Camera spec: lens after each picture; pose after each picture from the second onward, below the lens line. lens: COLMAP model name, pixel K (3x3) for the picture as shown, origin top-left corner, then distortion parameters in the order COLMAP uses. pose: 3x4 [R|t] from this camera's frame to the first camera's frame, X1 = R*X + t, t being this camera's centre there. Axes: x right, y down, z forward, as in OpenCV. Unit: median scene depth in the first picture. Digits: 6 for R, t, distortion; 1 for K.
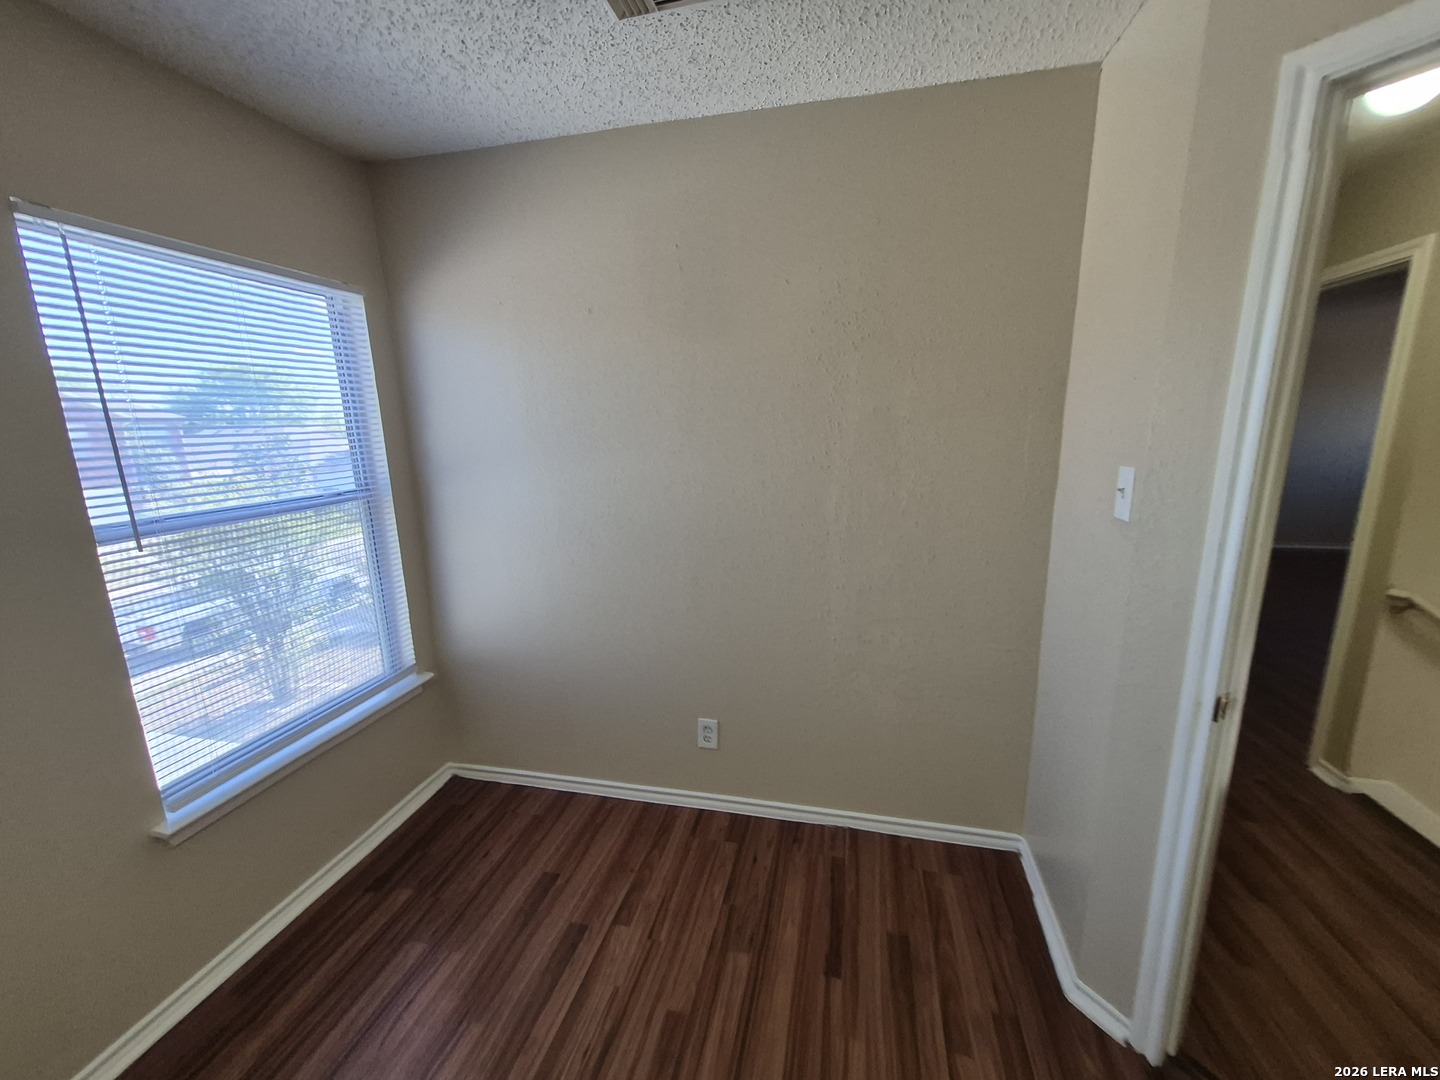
lens RADIAL K [[571.0, 0, 722.5], [0, 571.0, 537.7], [0, 0, 1]] dist [0.000367, 0.000750]
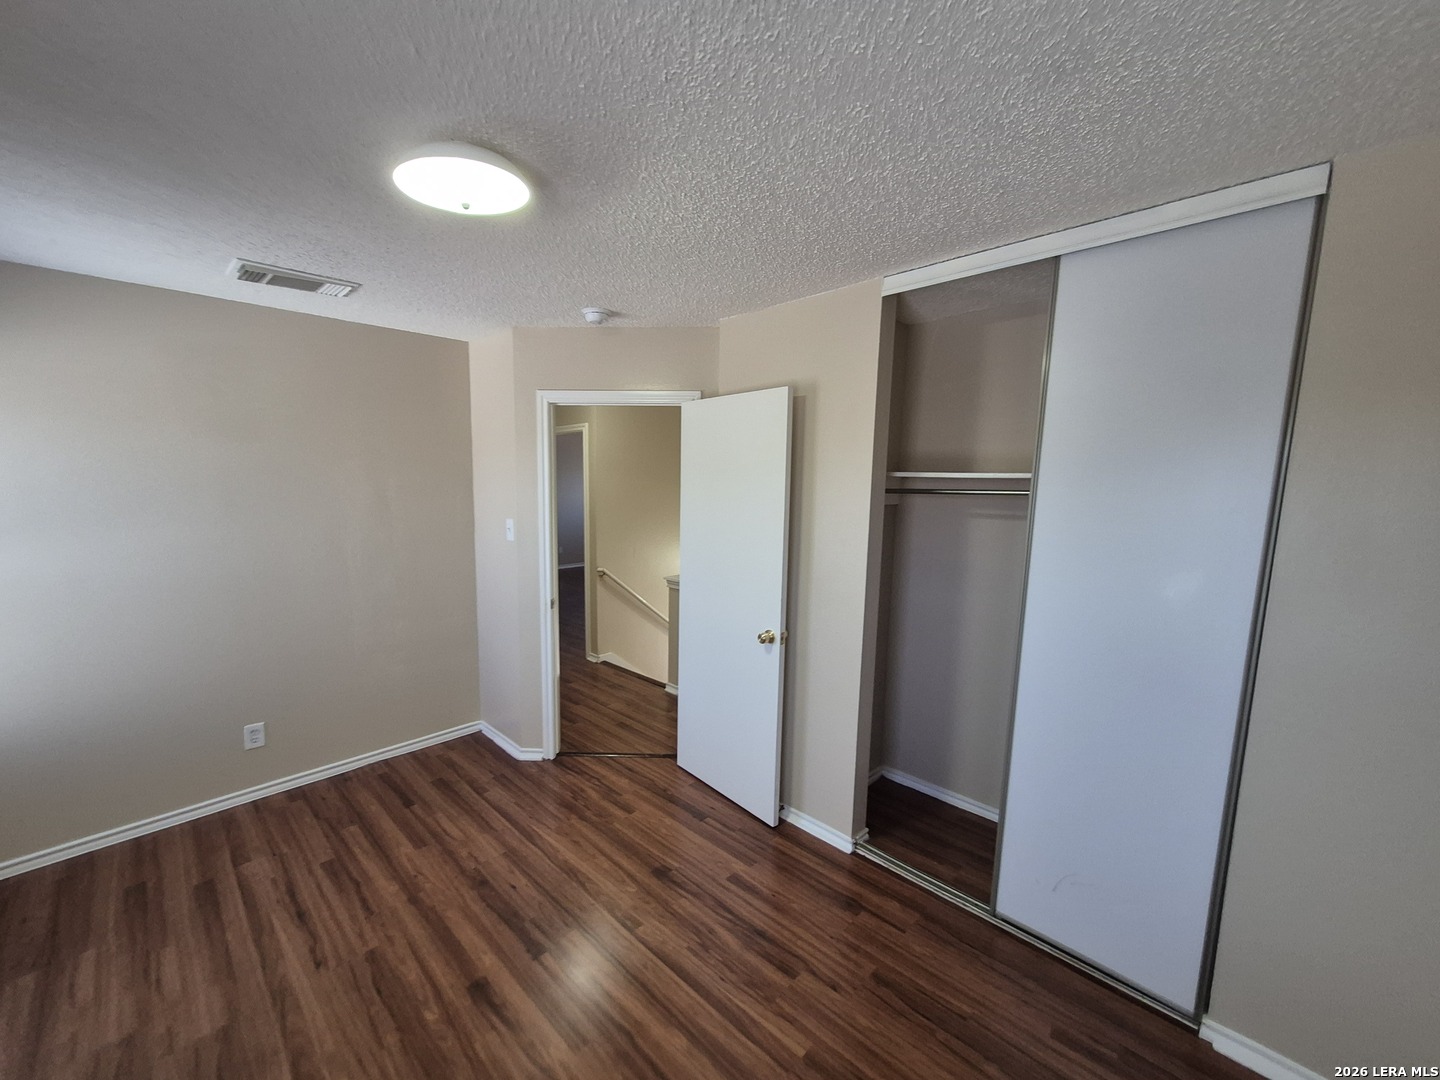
lens RADIAL K [[571.0, 0, 718.0], [0, 571.0, 544.8], [0, 0, 1]] dist [0.000367, 0.000750]
pose [[0.498656, -0.068094, 0.864121, -0.705786], [0.153945, 0.988018, -0.010979, 0.112343], [-0.853020, 0.138502, 0.503164, -0.715347]]
